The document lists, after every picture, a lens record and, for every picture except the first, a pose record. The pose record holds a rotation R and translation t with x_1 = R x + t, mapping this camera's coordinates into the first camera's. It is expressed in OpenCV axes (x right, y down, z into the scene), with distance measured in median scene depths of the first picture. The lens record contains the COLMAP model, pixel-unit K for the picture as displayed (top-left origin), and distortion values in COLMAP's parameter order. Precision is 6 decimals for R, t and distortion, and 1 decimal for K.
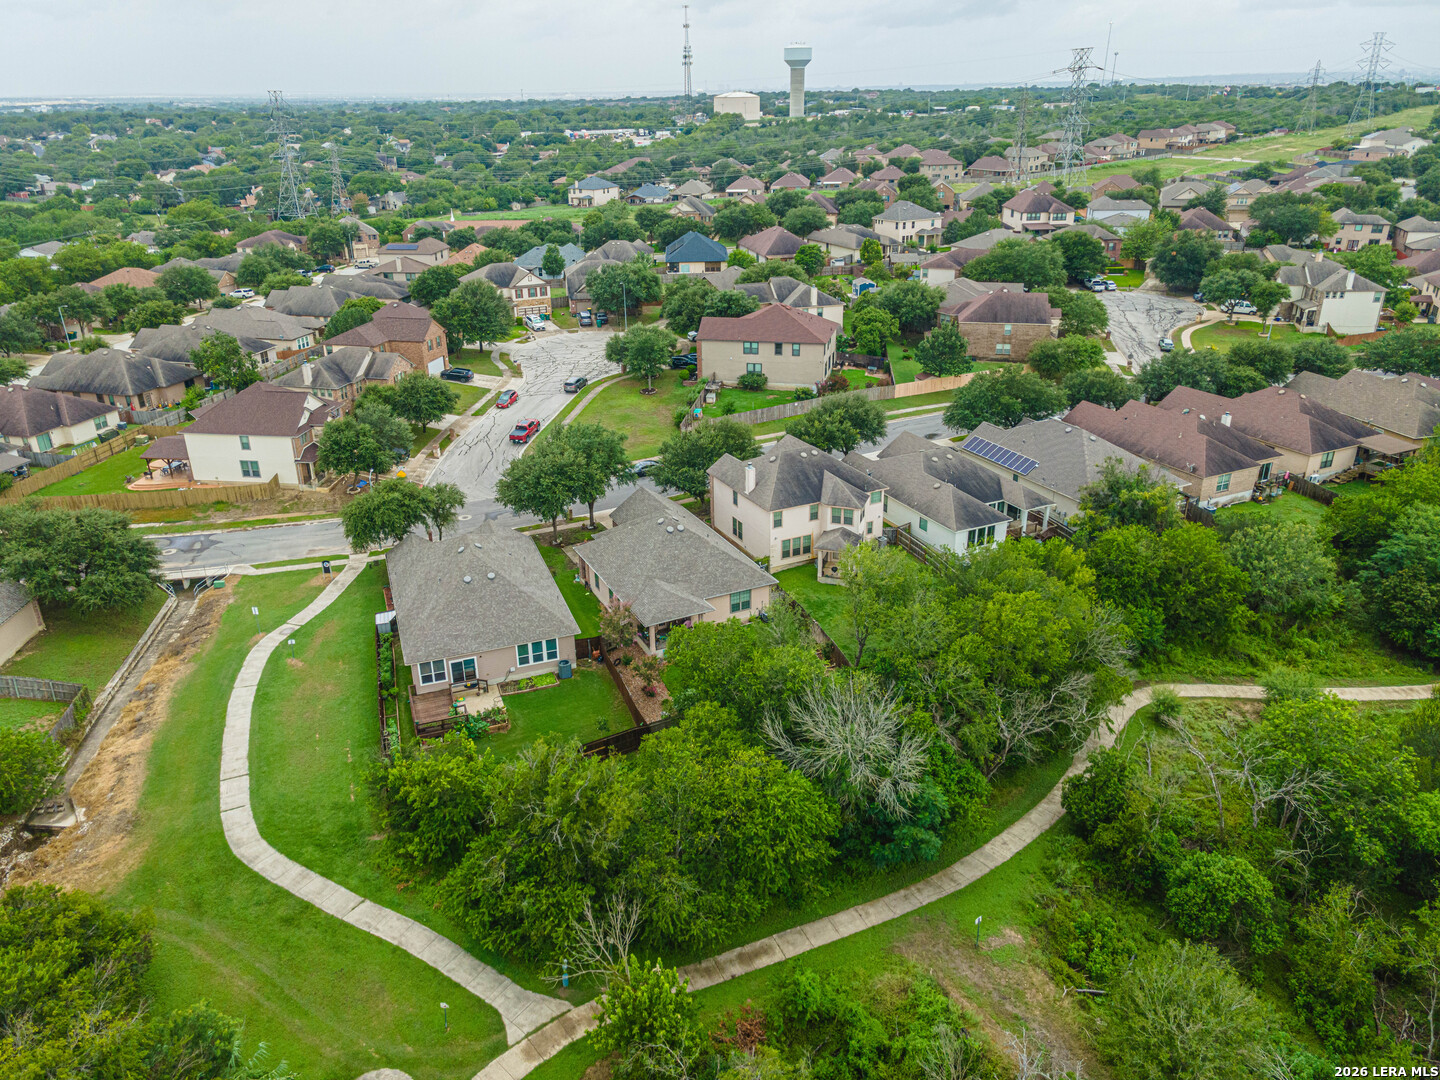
lens RADIAL K [[1019.1, 0, 713.5], [0, 1019.1, 536.9], [0, 0, 1]] dist [0.007644, 0.004083]
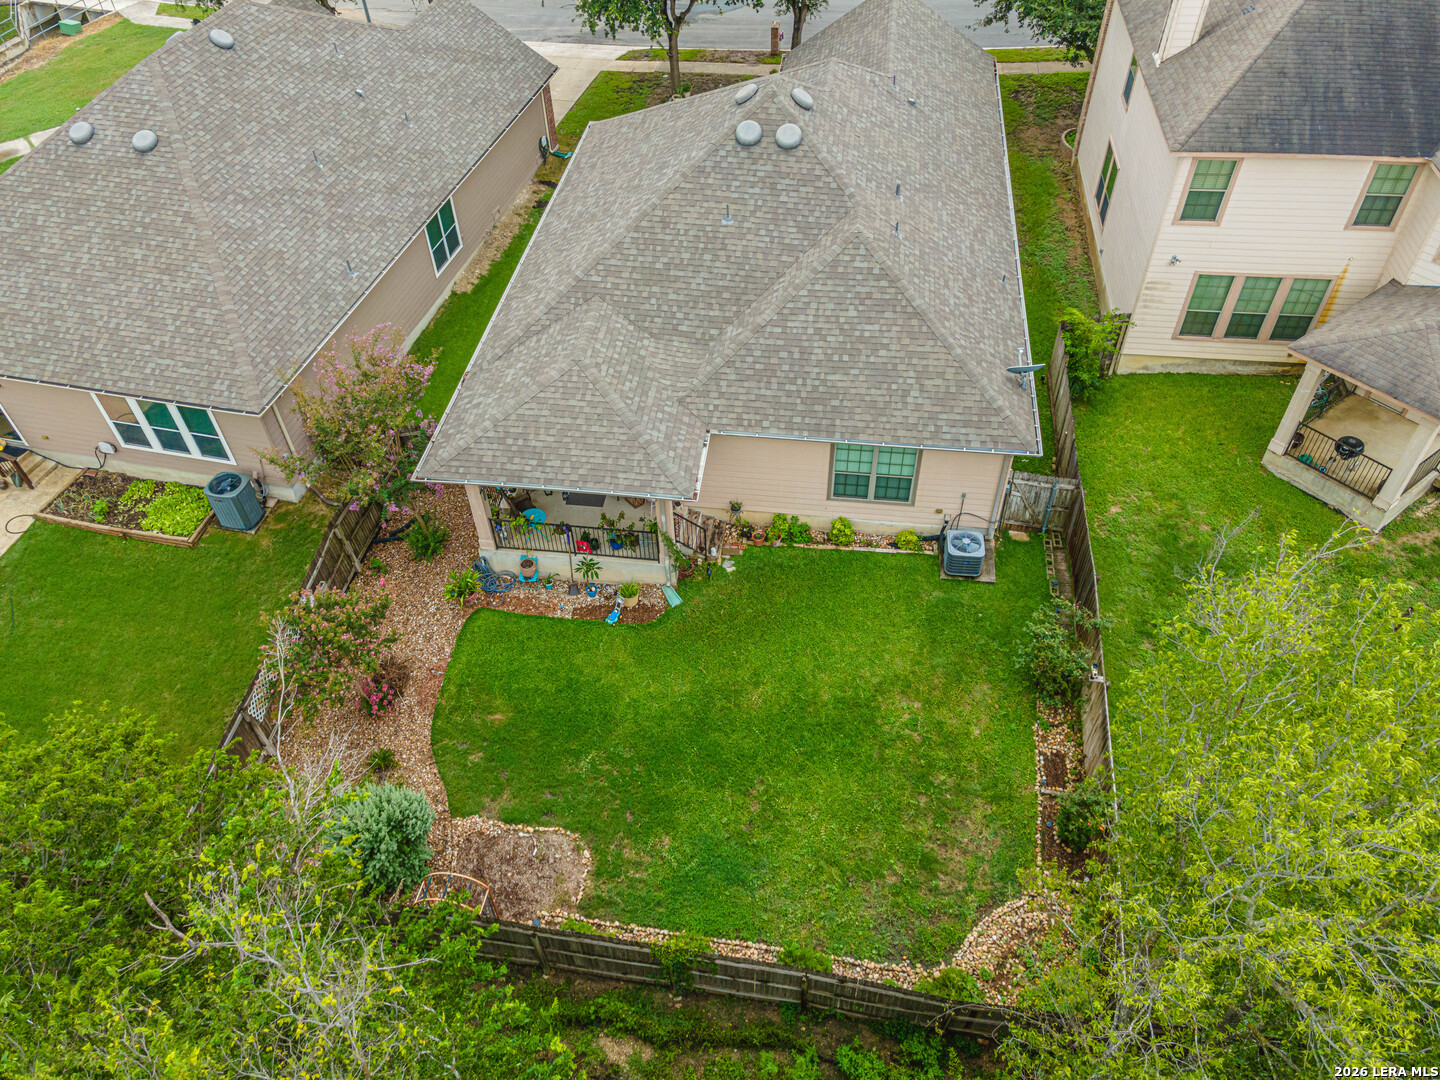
lens RADIAL K [[1019.1, 0, 713.5], [0, 1019.1, 536.9], [0, 0, 1]] dist [0.007644, 0.004083]
pose [[0.826922, 0.393240, -0.401948, 0.096930], [-0.199390, 0.873413, 0.444289, -0.030203], [0.525779, -0.287248, 0.800653, 0.687814]]
